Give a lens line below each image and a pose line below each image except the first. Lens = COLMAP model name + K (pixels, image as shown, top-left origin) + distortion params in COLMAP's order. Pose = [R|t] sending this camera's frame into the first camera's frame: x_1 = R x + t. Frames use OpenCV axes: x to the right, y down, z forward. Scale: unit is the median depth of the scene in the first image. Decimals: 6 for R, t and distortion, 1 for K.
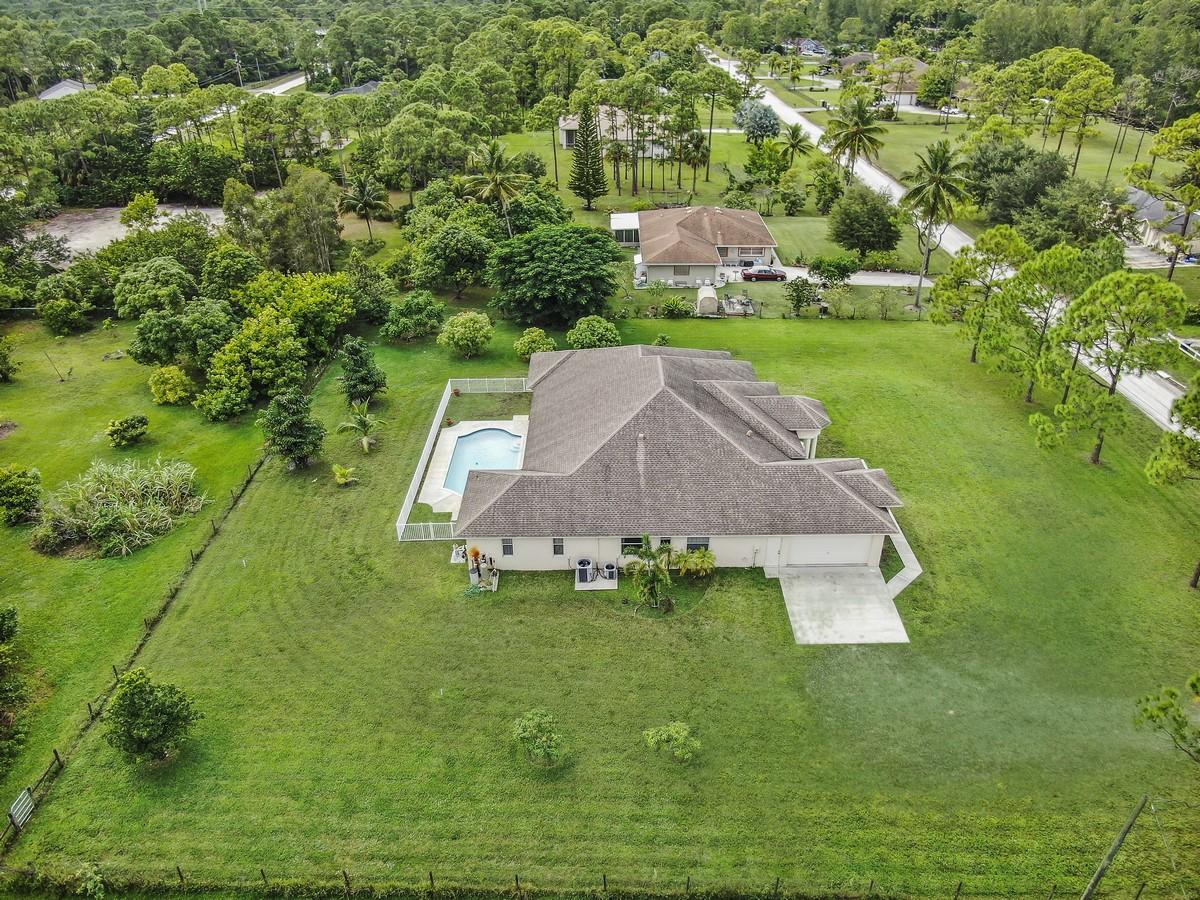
lens RADIAL K [[860.7, 0, 602.2], [0, 860.7, 455.2], [0, 0, 1]] dist [-0.025327, -0.000193]
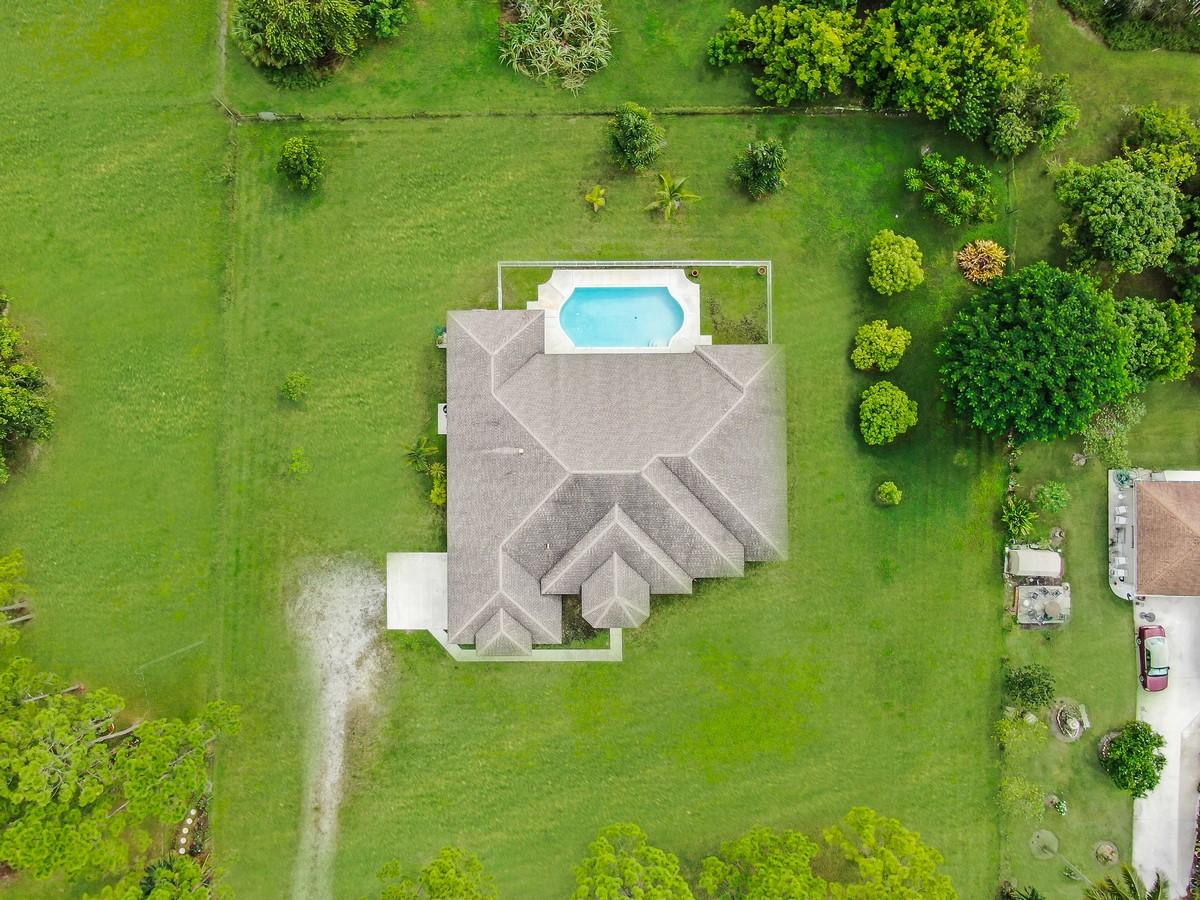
lens RADIAL K [[860.7, 0, 602.2], [0, 860.7, 455.2], [0, 0, 1]] dist [-0.025327, -0.000193]
pose [[-0.003927, 0.999794, -0.019930, 0.077807], [-0.486419, 0.015504, 0.873588, -1.164743], [0.873717, 0.013125, 0.486258, 0.543703]]
